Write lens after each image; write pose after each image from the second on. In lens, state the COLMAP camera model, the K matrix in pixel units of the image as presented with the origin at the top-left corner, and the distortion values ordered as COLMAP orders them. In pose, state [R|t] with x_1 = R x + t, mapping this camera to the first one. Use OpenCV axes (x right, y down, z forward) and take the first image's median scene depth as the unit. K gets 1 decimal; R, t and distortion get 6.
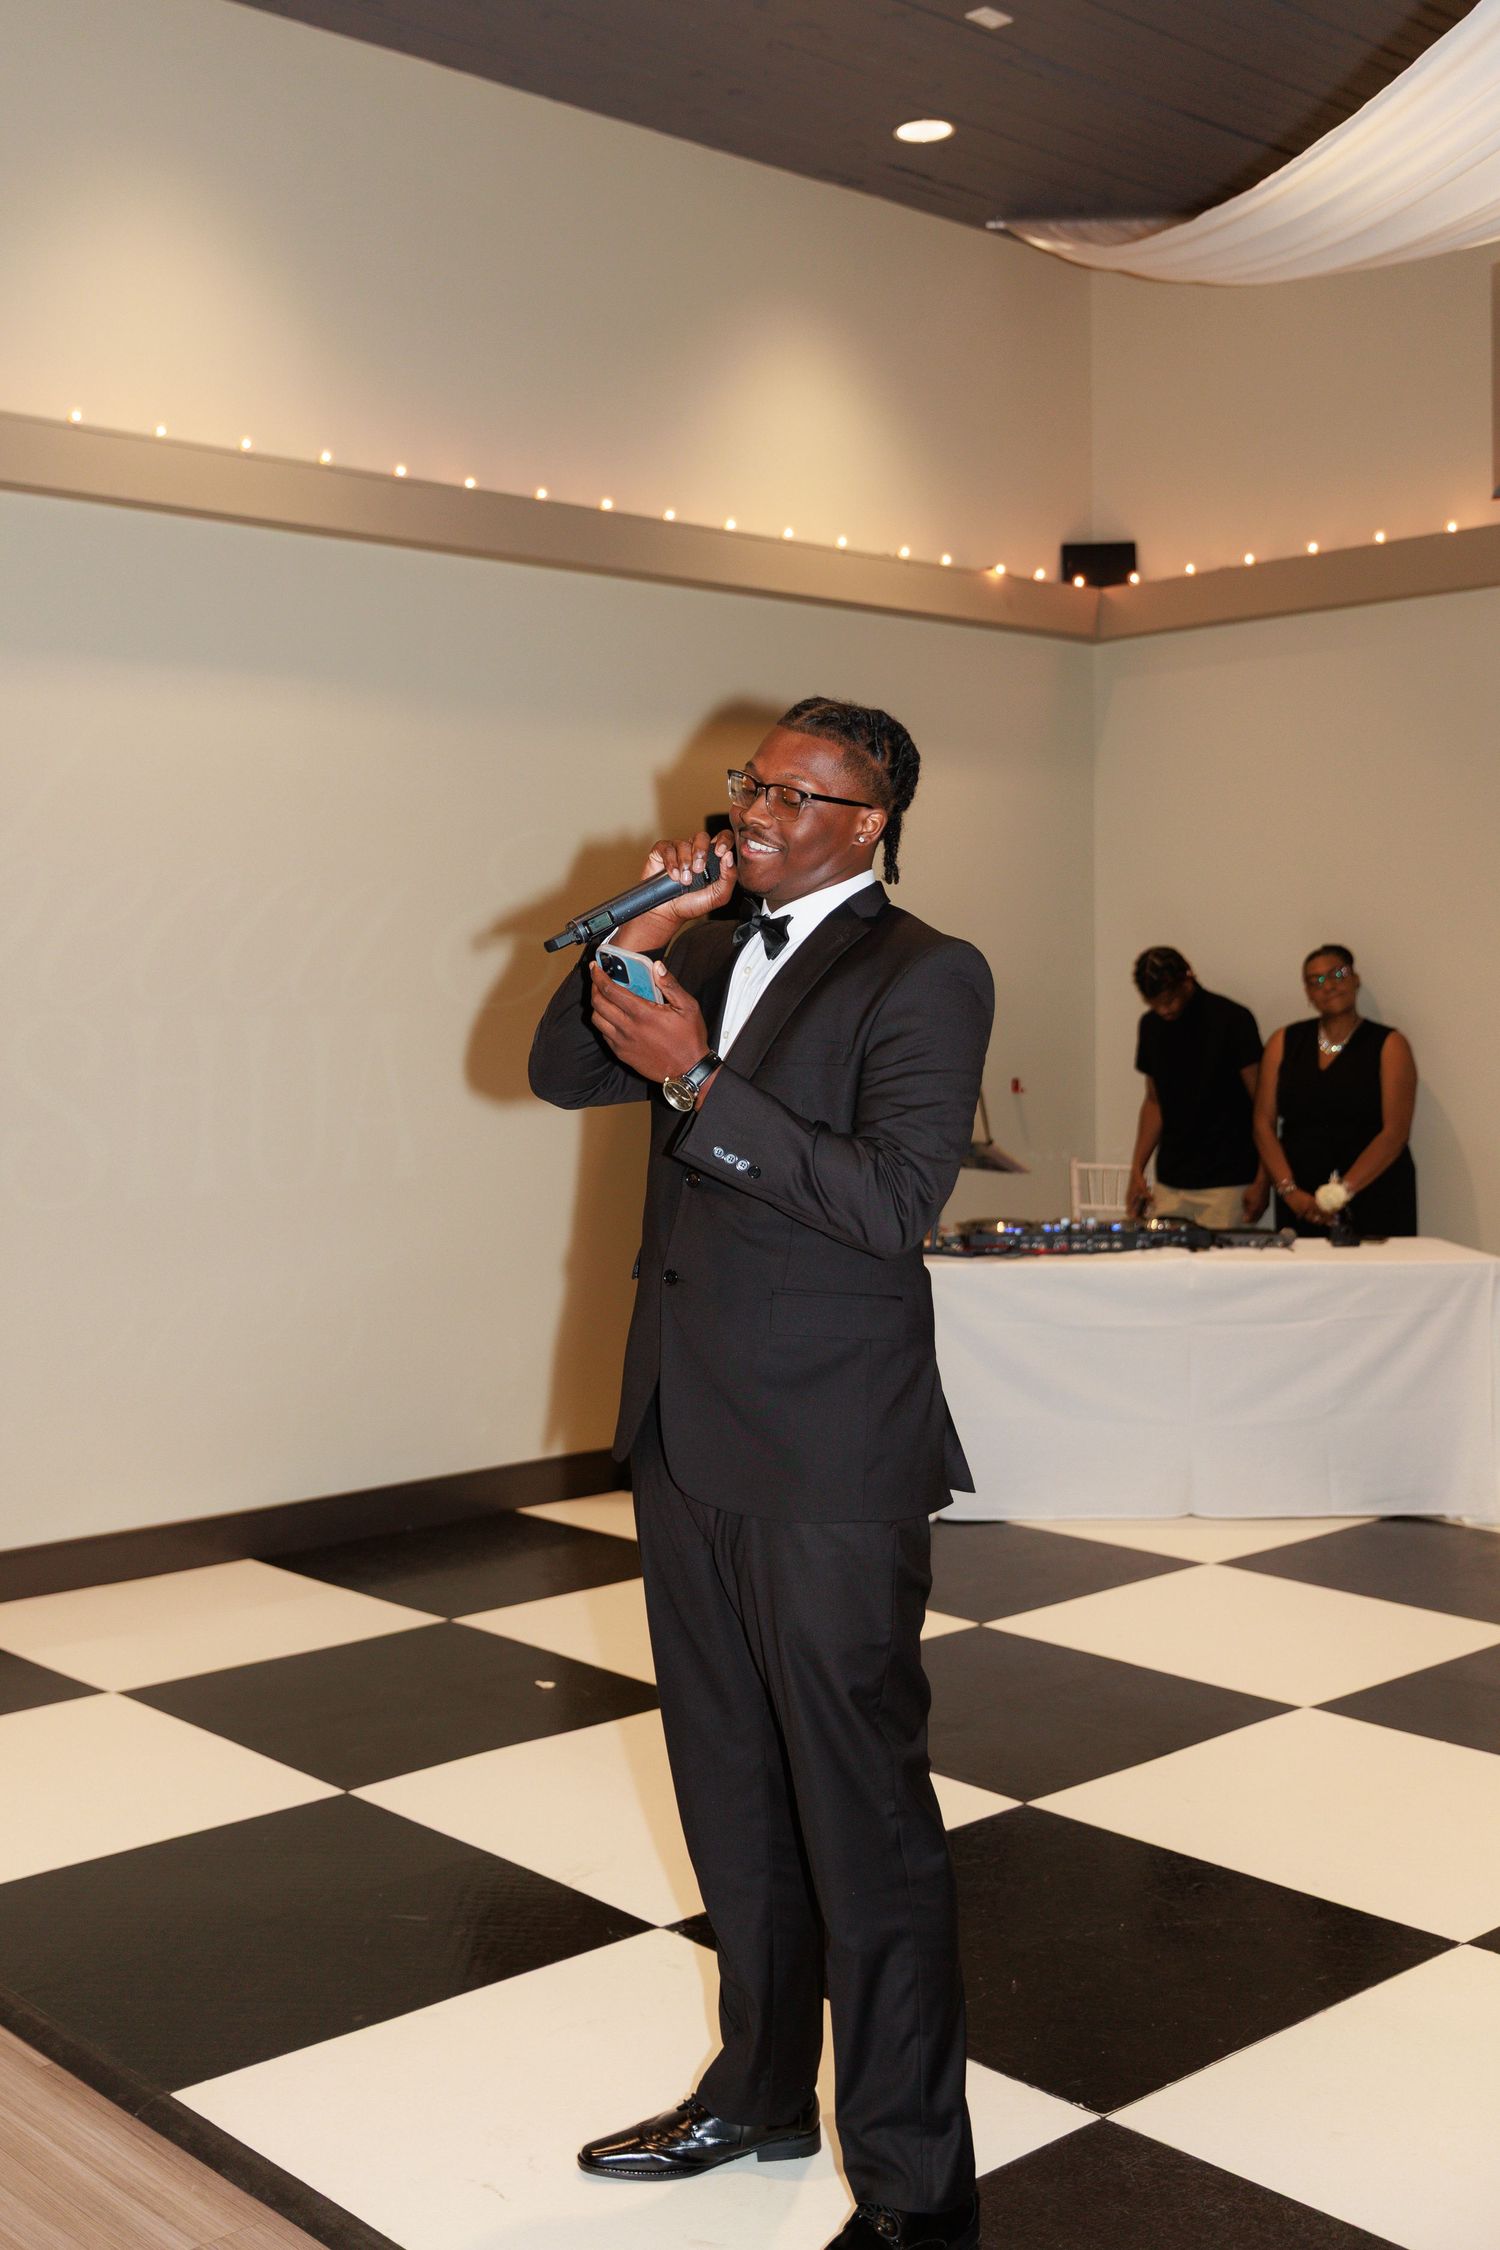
lens RADIAL K [[2334.9, 0, 704.8], [0, 2334.9, 998.4], [0, 0, 1]] dist [0.011170, 0.000000]
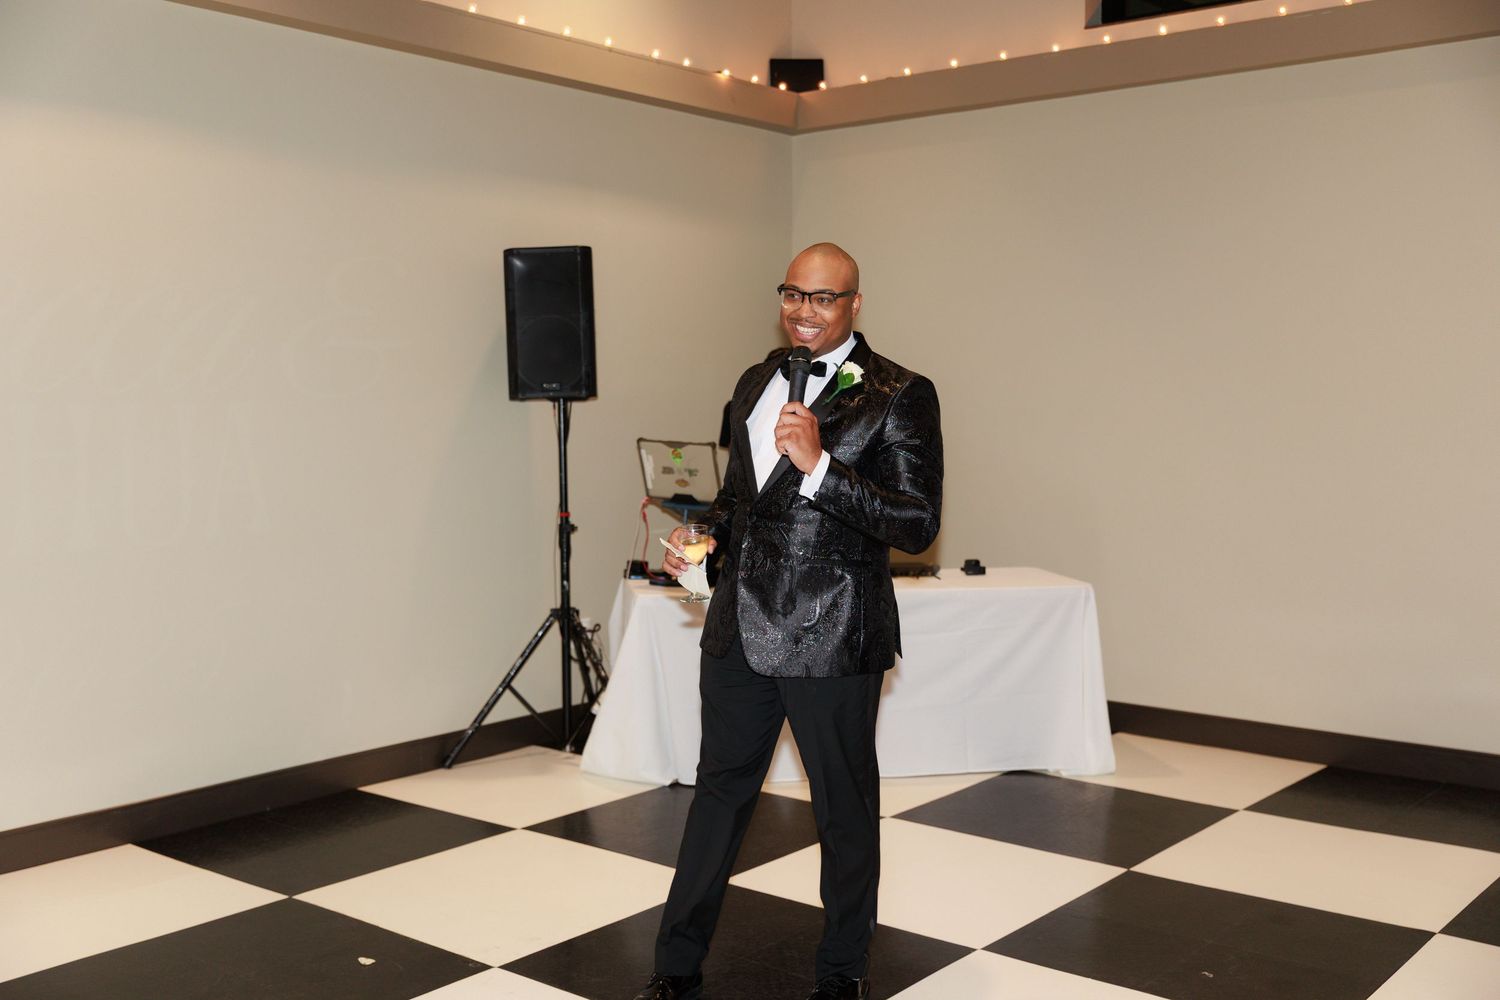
lens RADIAL K [[1556.6, 0, 740.5], [0, 1556.6, 525.2], [0, 0, 1]] dist [0.011170, 0.000000]
pose [[0.989602, -0.006968, 0.143663, 0.005276], [-0.004708, 0.996722, 0.080771, 0.003425], [-0.143755, -0.080608, 0.986325, 0.117402]]
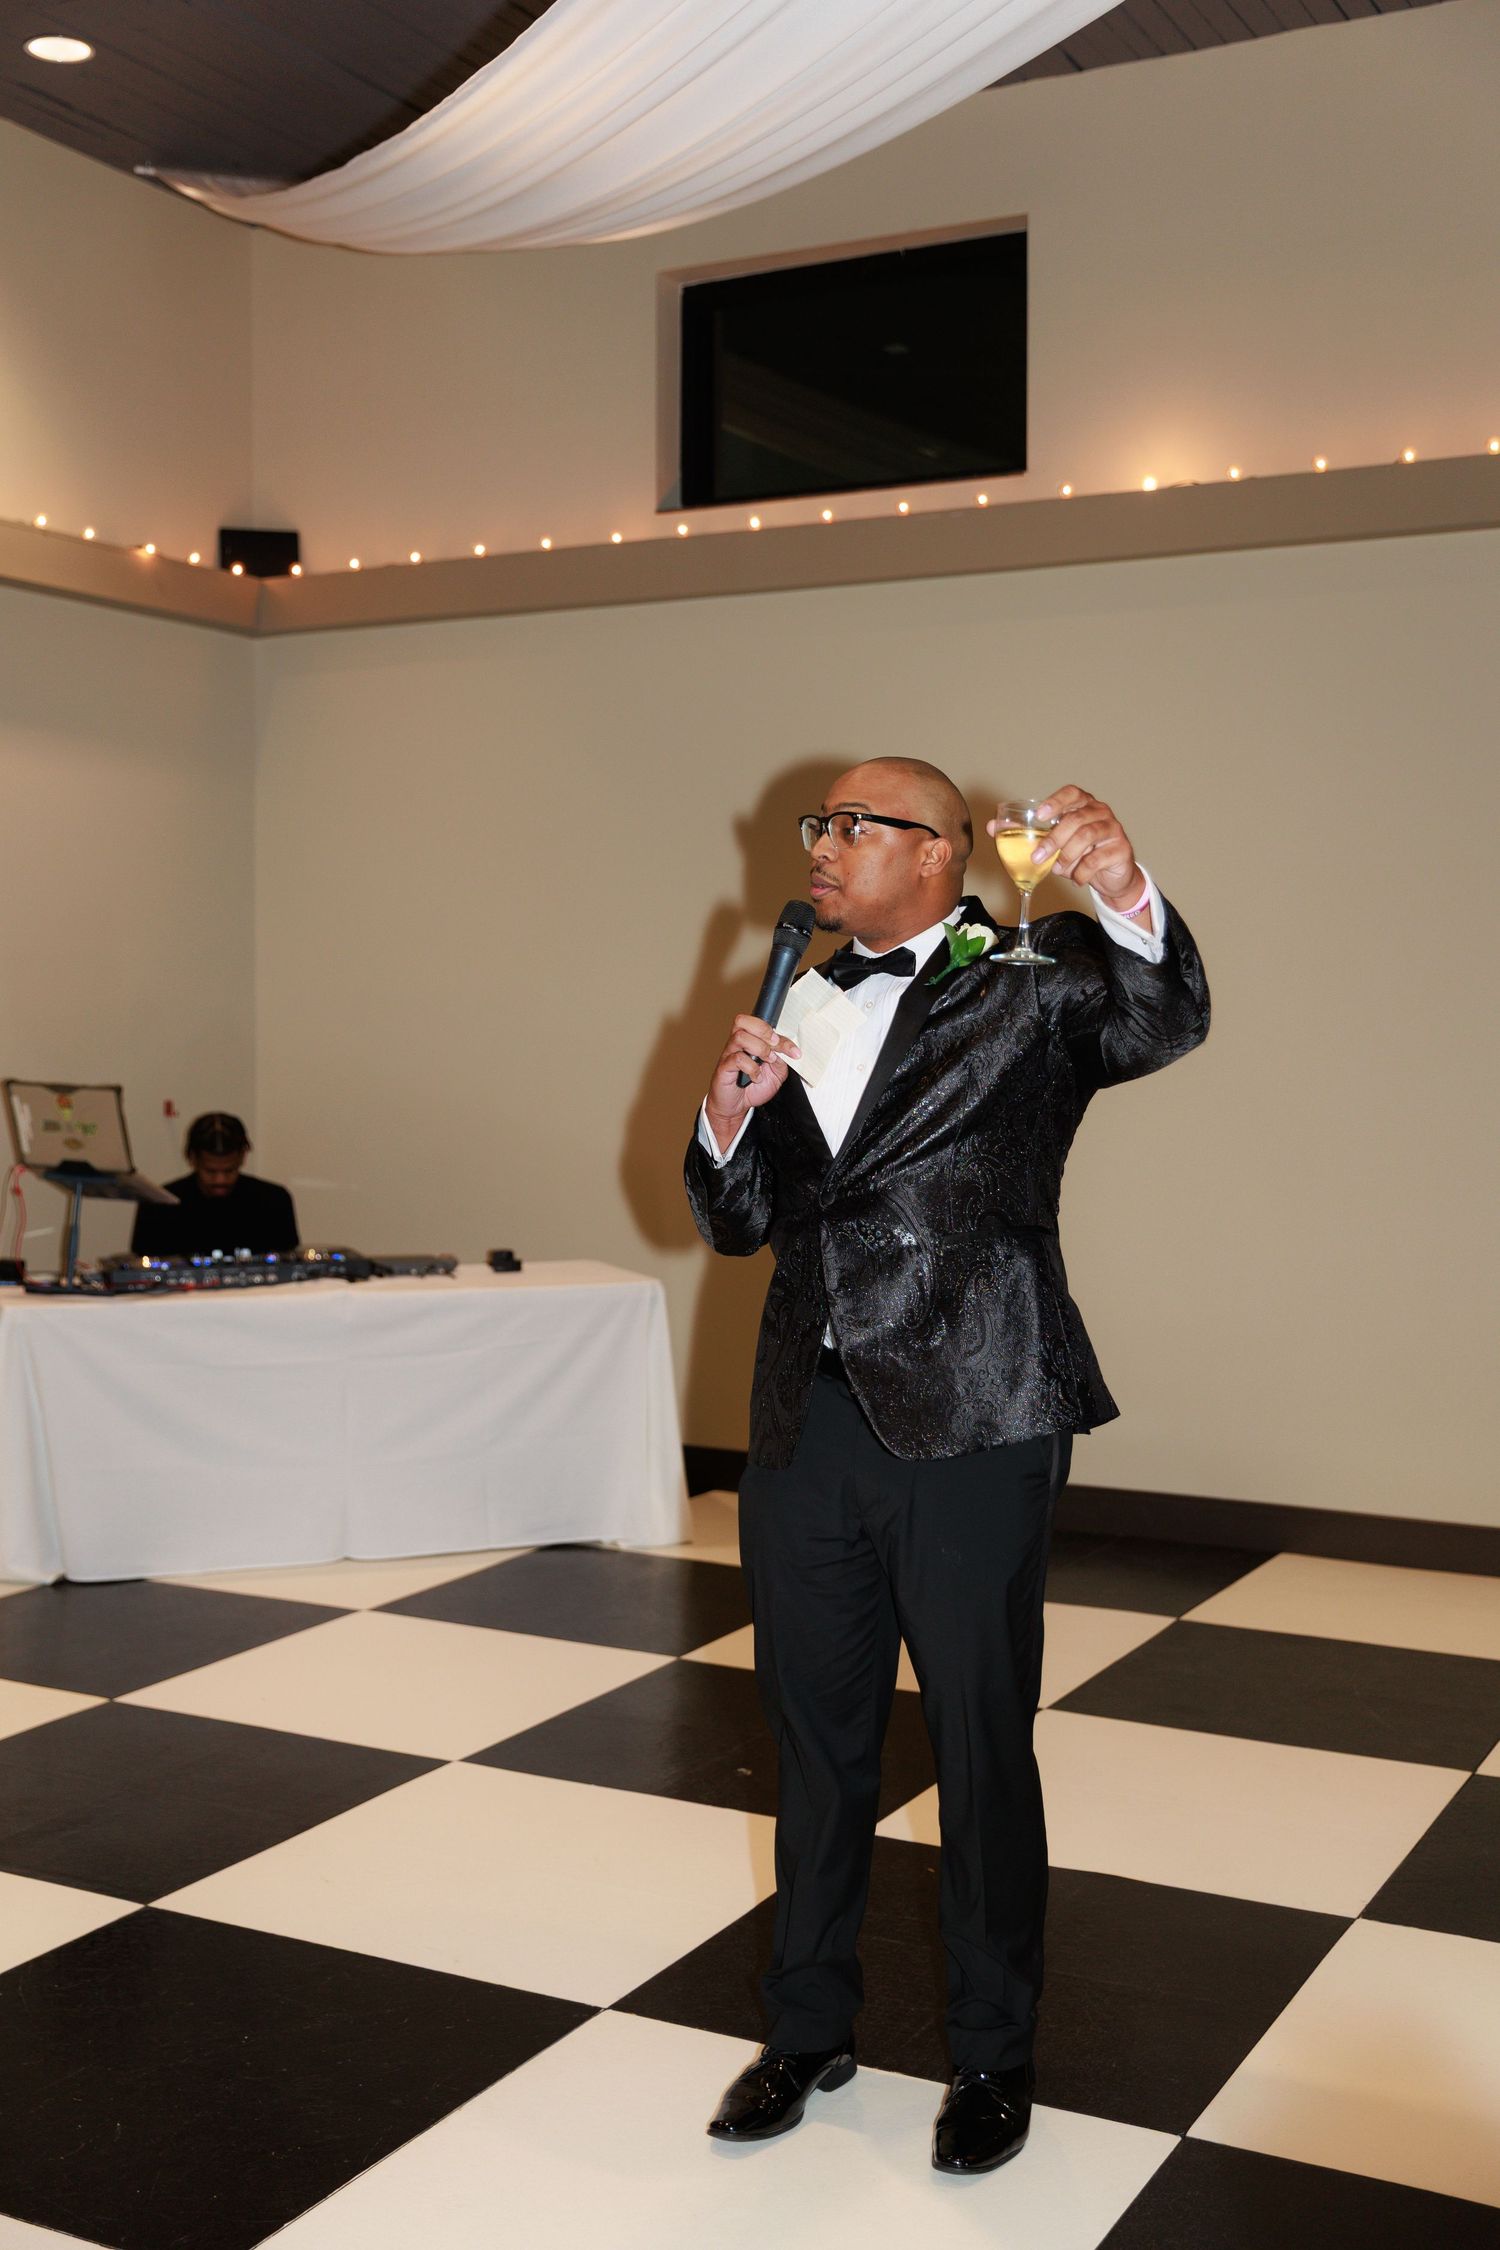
lens RADIAL K [[2399.6, 0, 704.4], [0, 2399.6, 1107.2], [0, 0, 1]] dist [0.003978, 0.000000]
pose [[0.941348, -0.004697, 0.337403, 0.014271], [-0.007759, 0.999337, 0.035560, 0.001253], [-0.337347, -0.036092, 0.940688, 0.033631]]
